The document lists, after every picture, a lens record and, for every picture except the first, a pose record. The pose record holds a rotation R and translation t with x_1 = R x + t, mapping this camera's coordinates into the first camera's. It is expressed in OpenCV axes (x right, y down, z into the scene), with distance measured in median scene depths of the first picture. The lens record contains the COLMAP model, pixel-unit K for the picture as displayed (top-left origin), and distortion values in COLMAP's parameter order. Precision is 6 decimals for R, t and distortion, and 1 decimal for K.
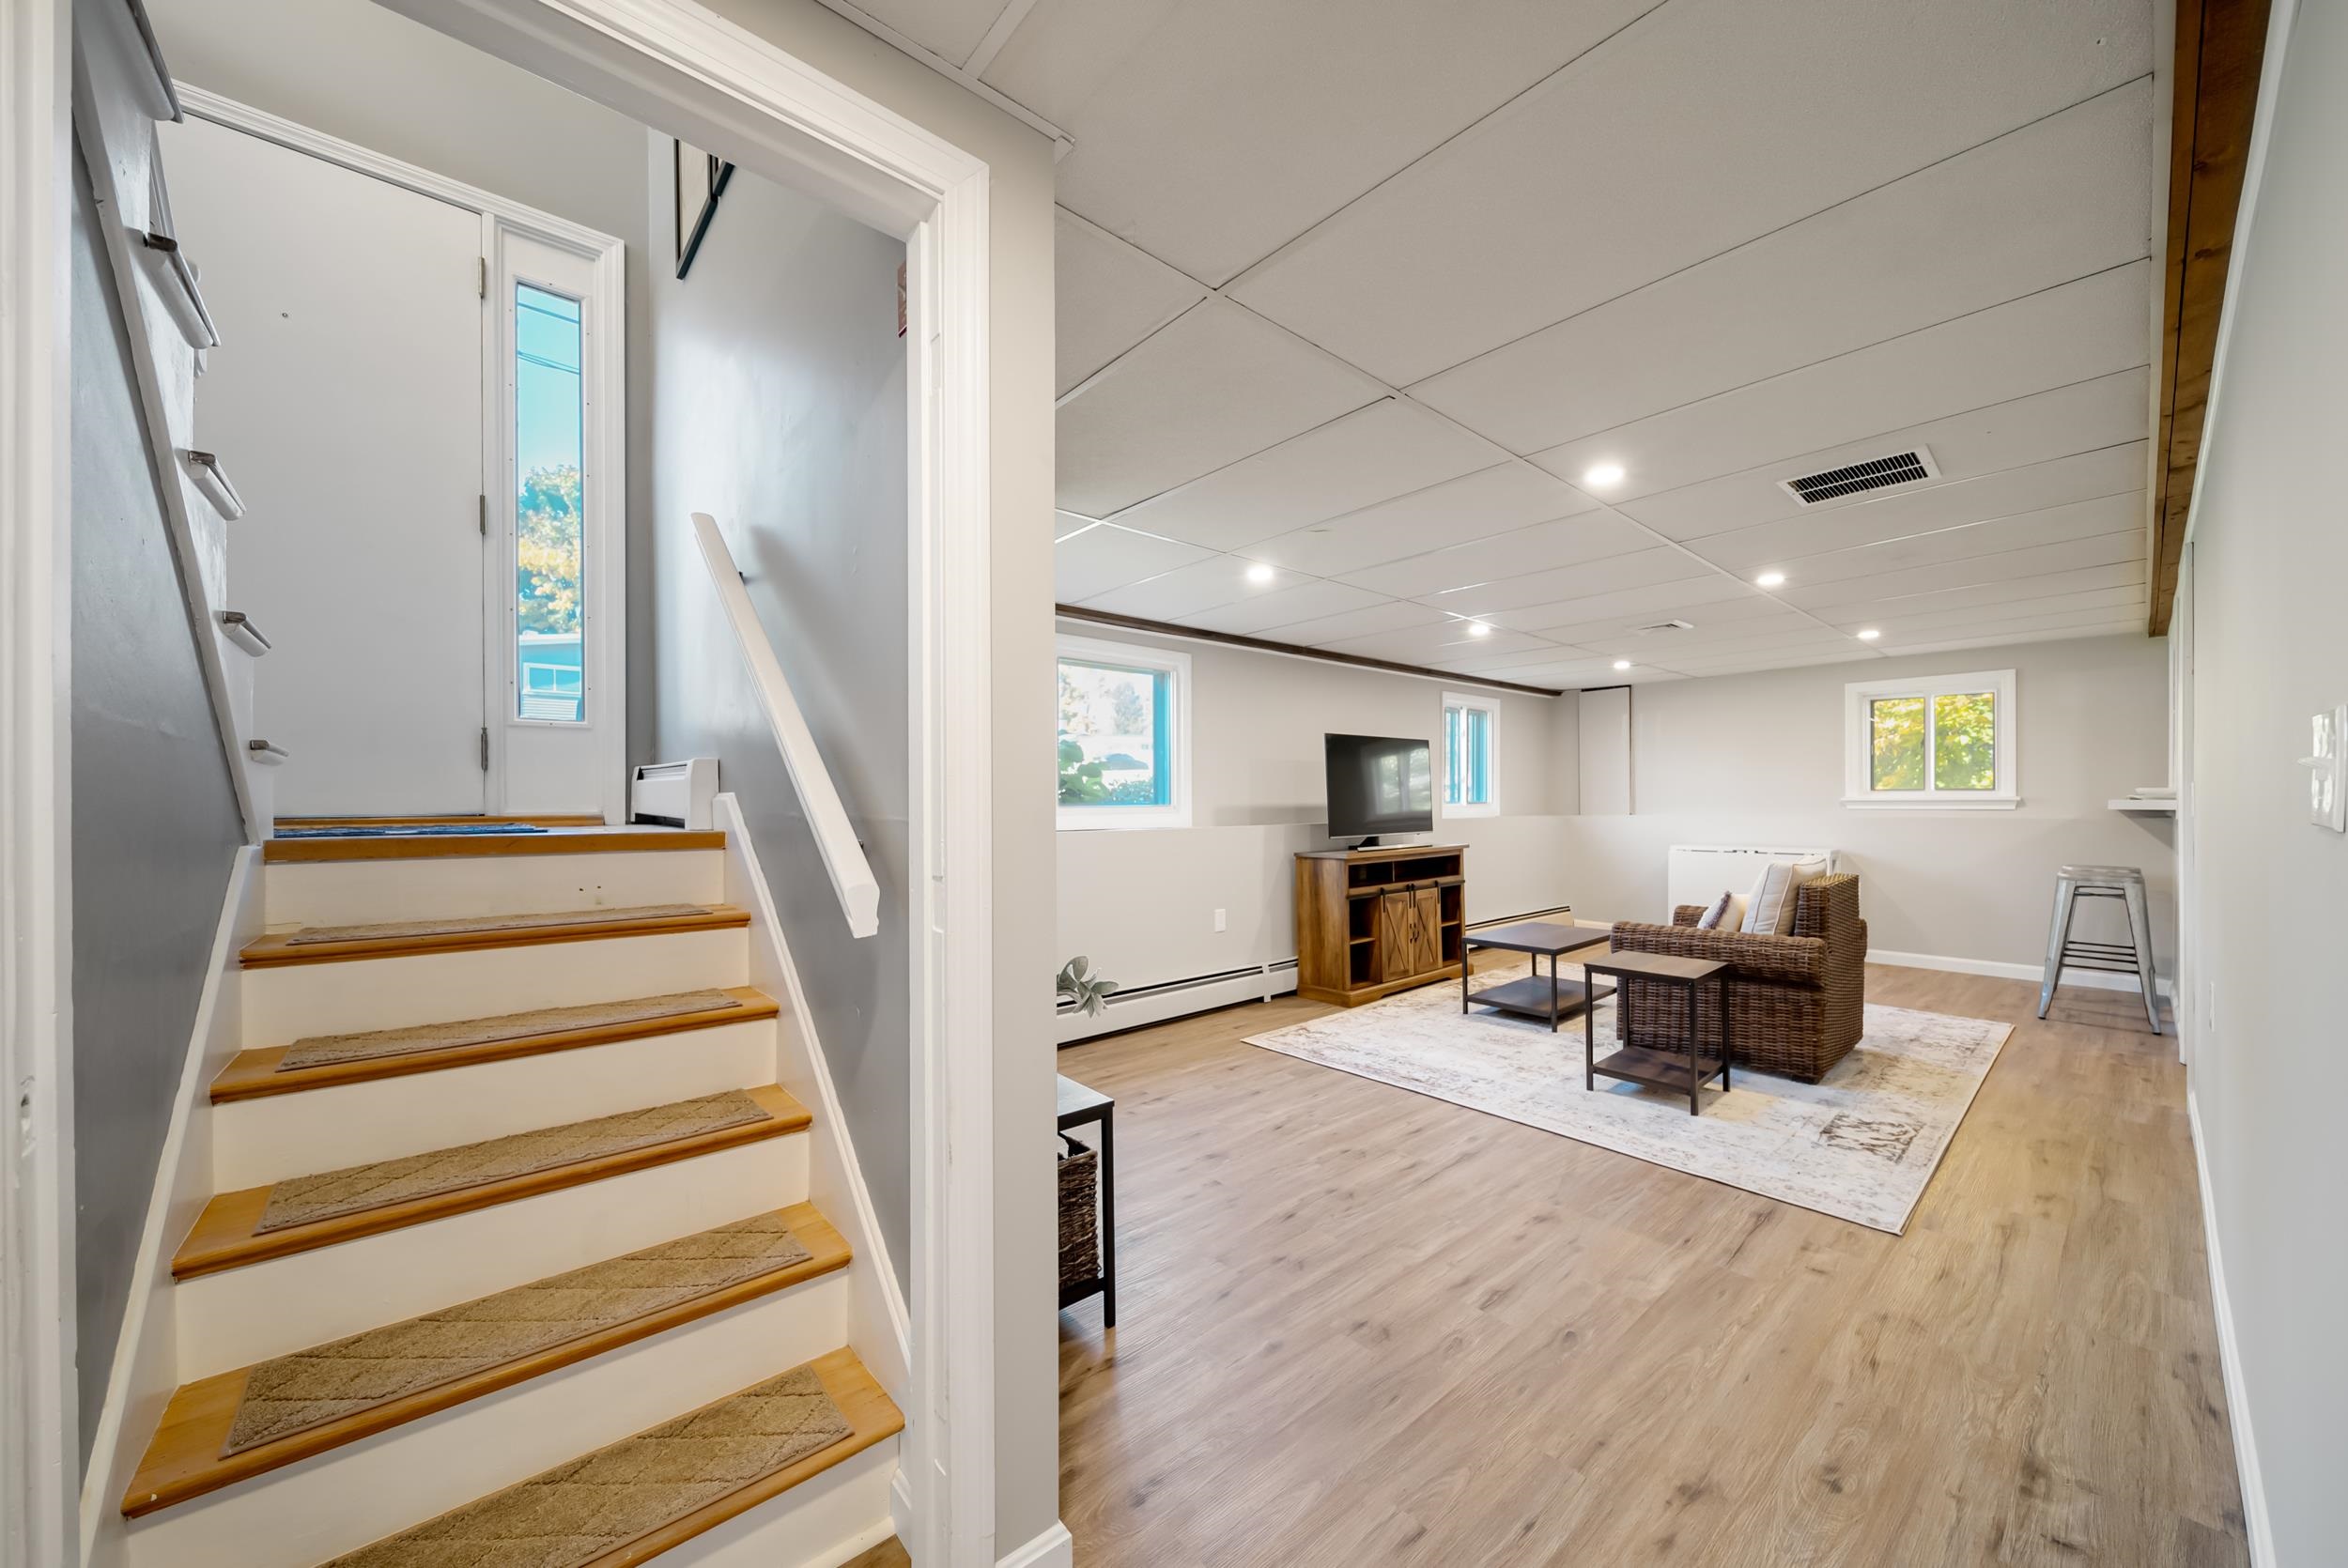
lens RADIAL K [[841.7, 0, 1180.6], [0, 841.7, 800.0], [0, 0, 1]] dist [-0.003655, -0.000544]
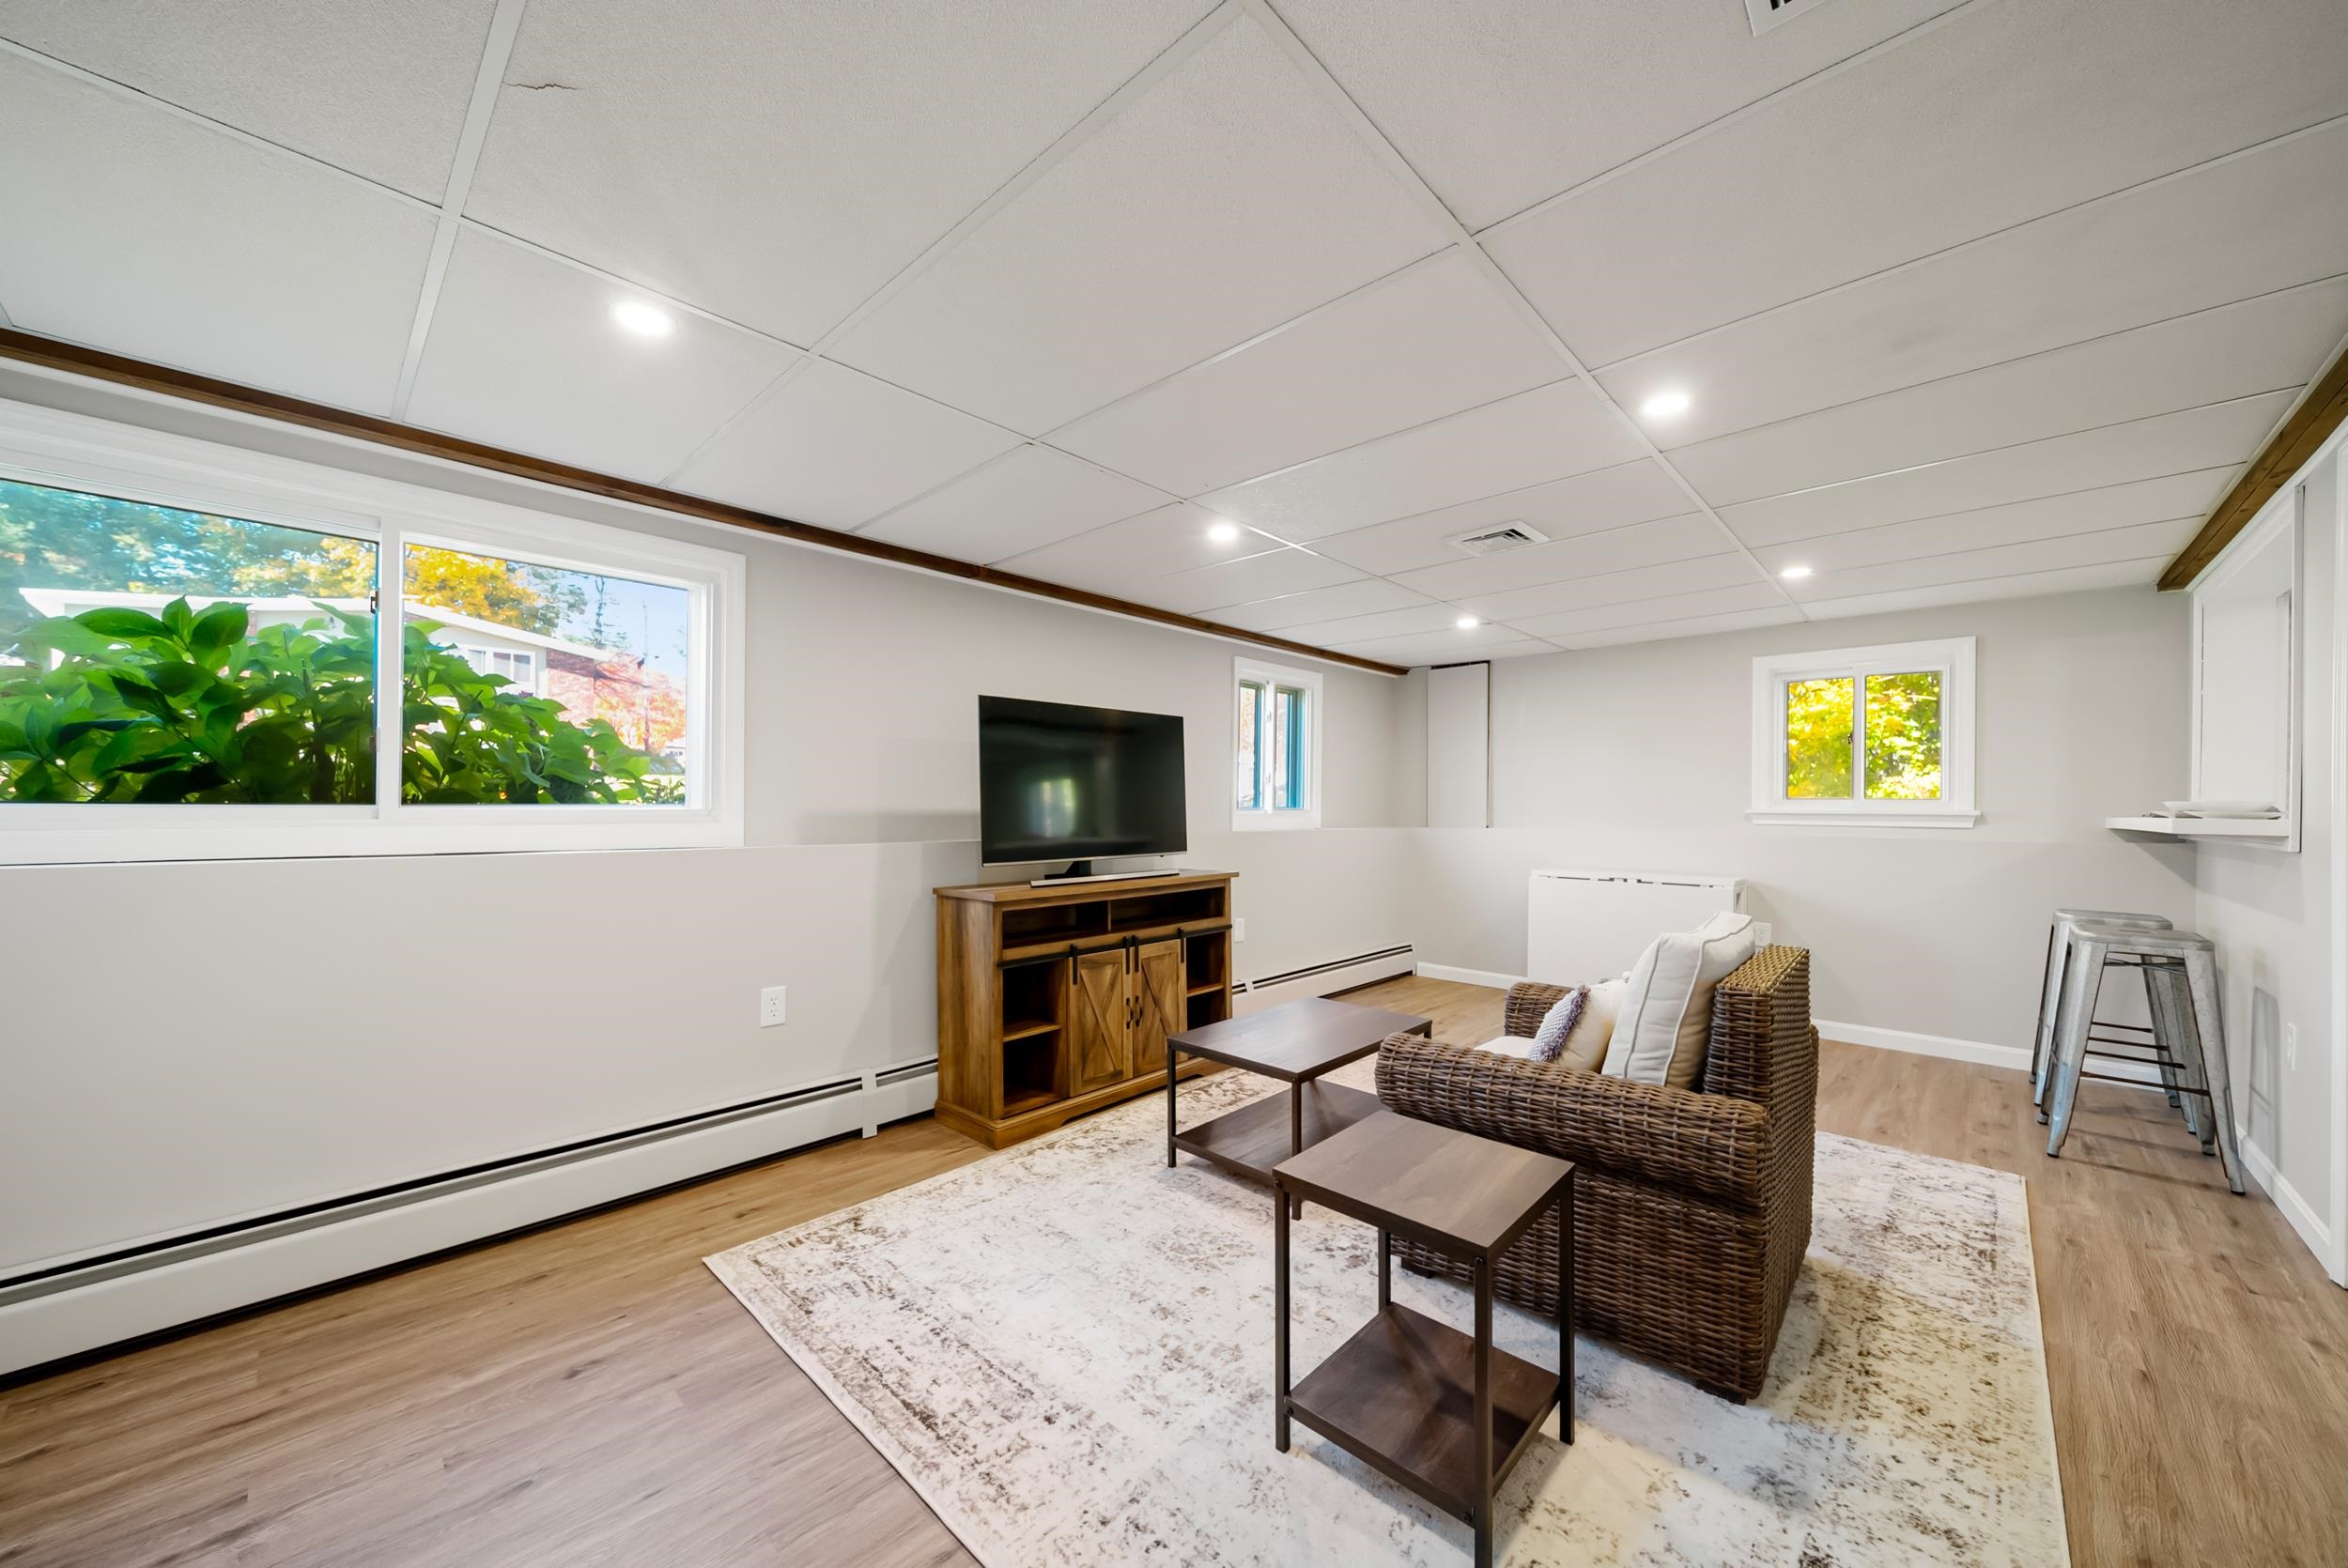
lens RADIAL K [[841.7, 0, 1177.4], [0, 841.7, 800.2], [0, 0, 1]] dist [-0.003655, -0.000544]
pose [[0.995344, 0.012482, 0.095578, 0.282785], [-0.012243, 0.999920, -0.003092, -0.002455], [-0.095609, 0.001908, 0.995417, 0.408272]]
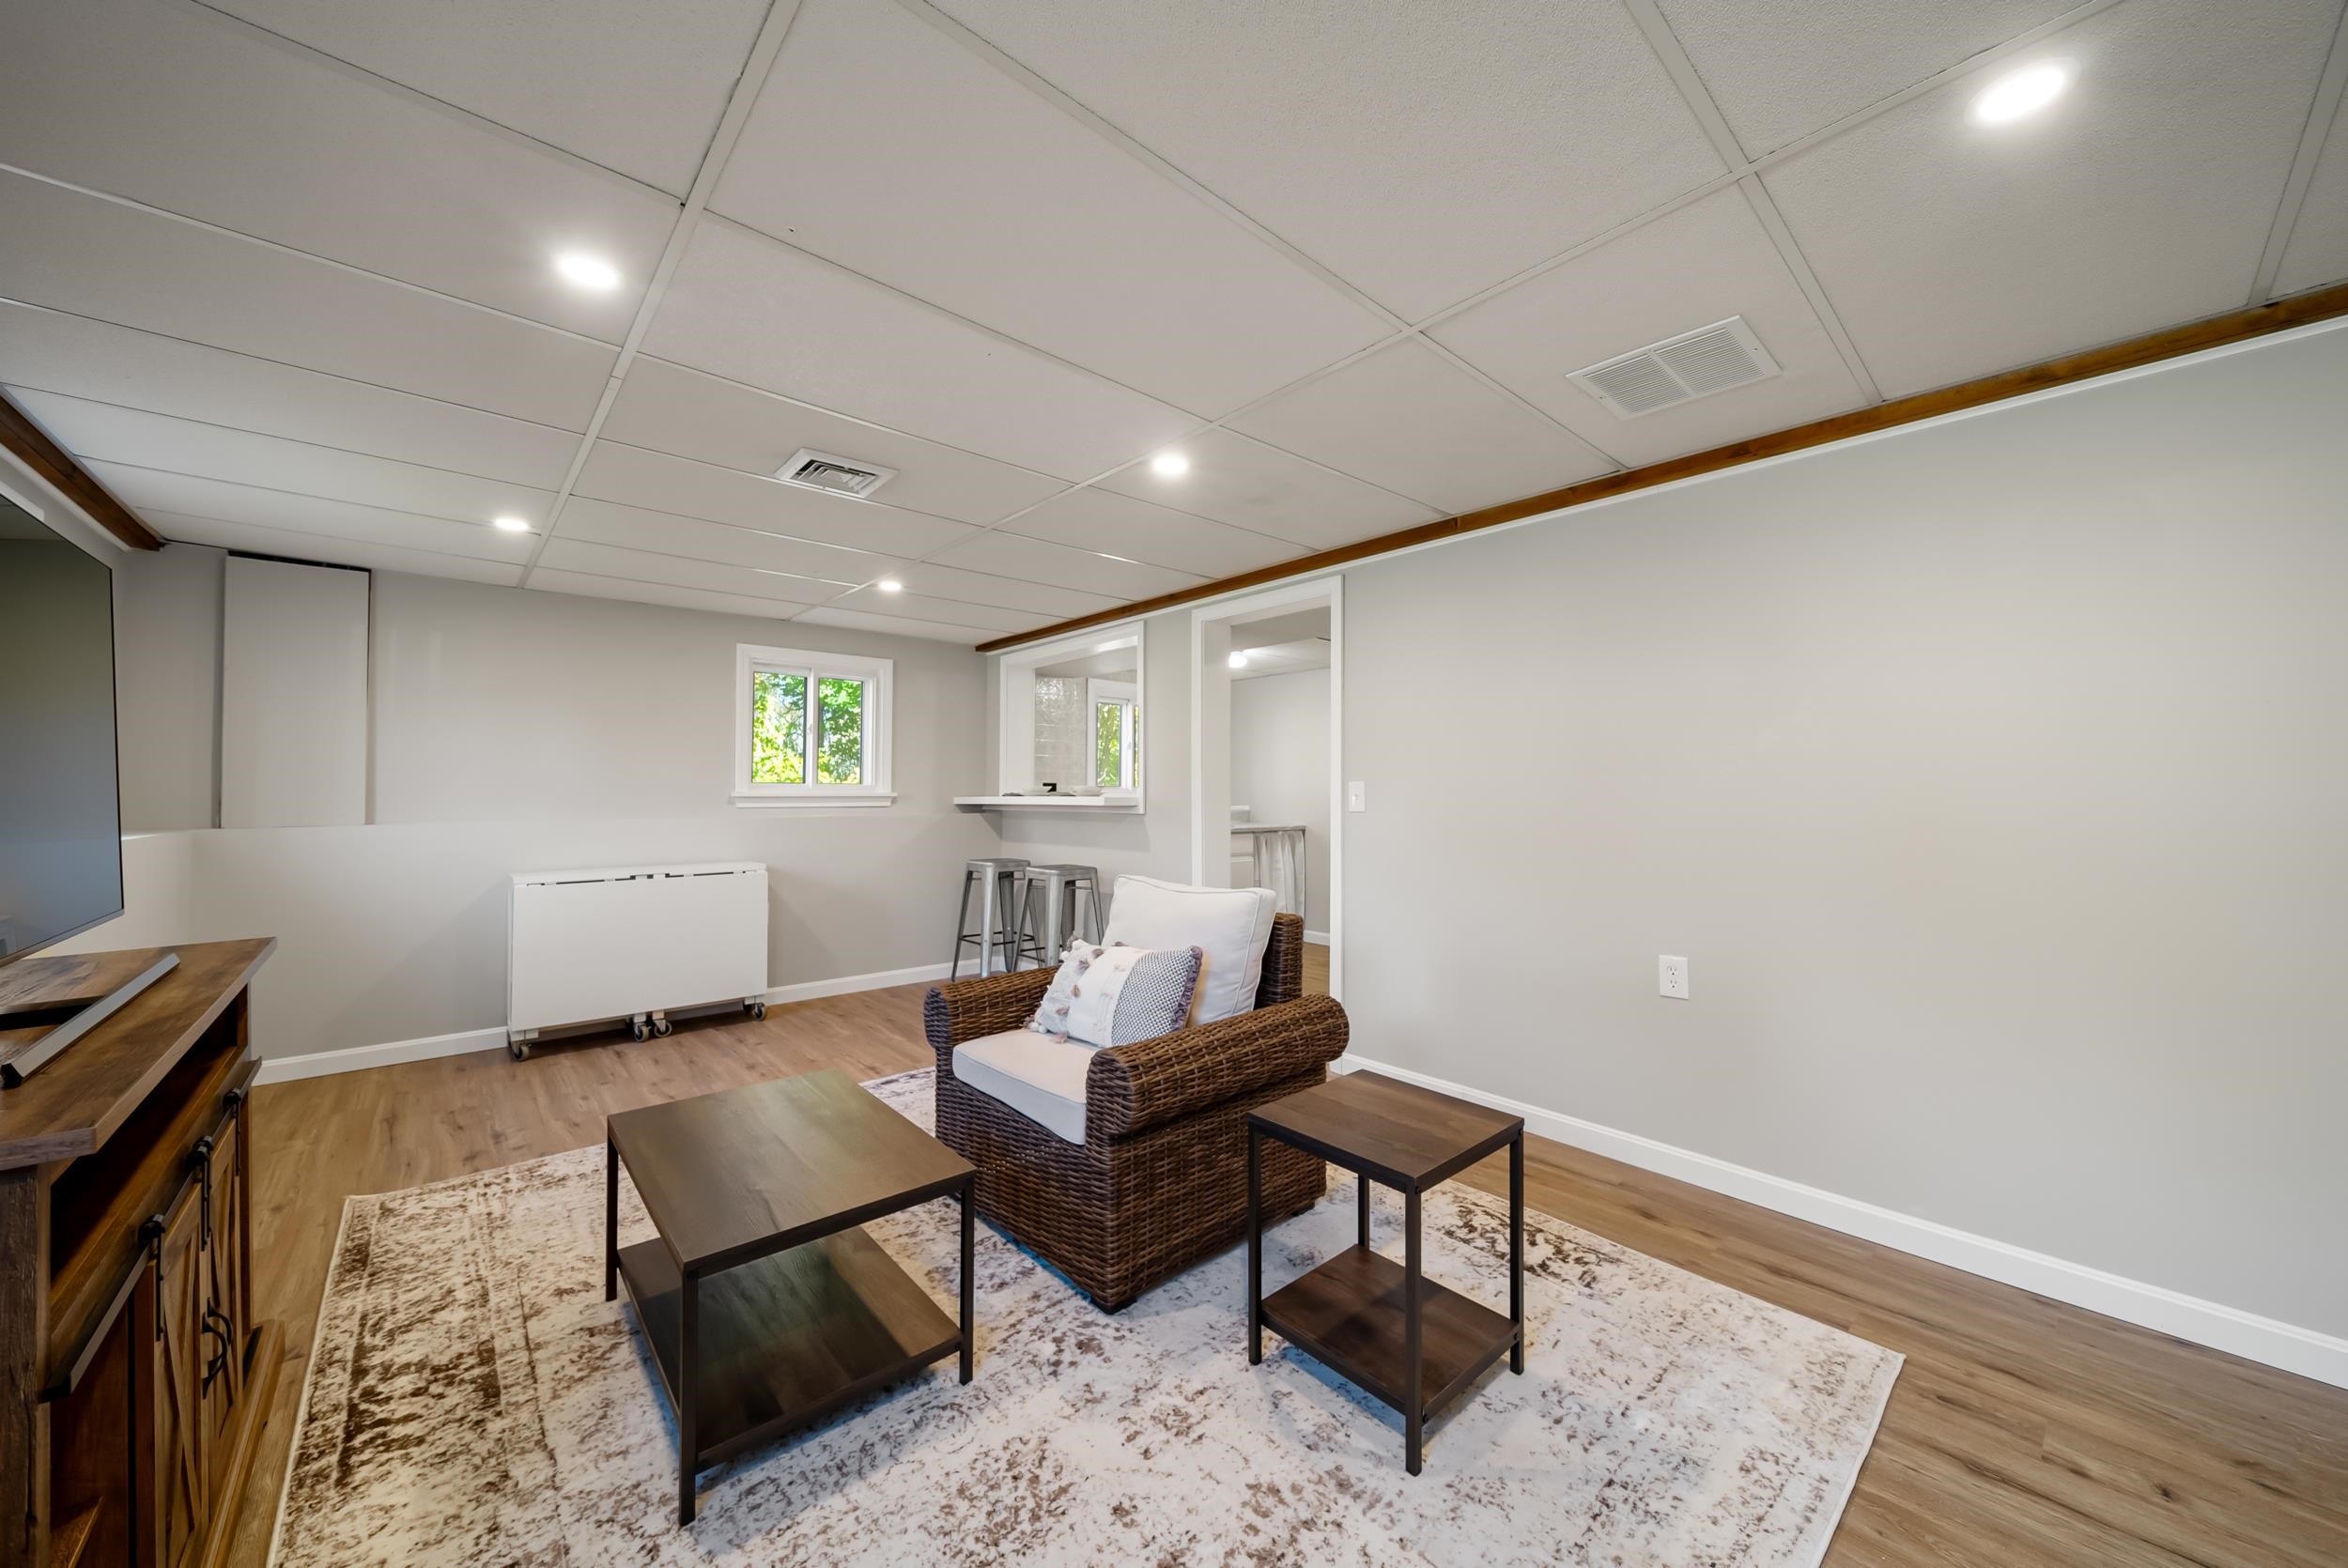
lens RADIAL K [[841.7, 0, 1178.3], [0, 841.7, 776.5], [0, 0, 1]] dist [-0.003655, -0.000544]
pose [[-0.013749, 0.024472, 0.999606, 0.035987], [-0.004295, 0.999690, -0.024533, -0.000236], [-0.999896, -0.004631, -0.013640, 0.831870]]
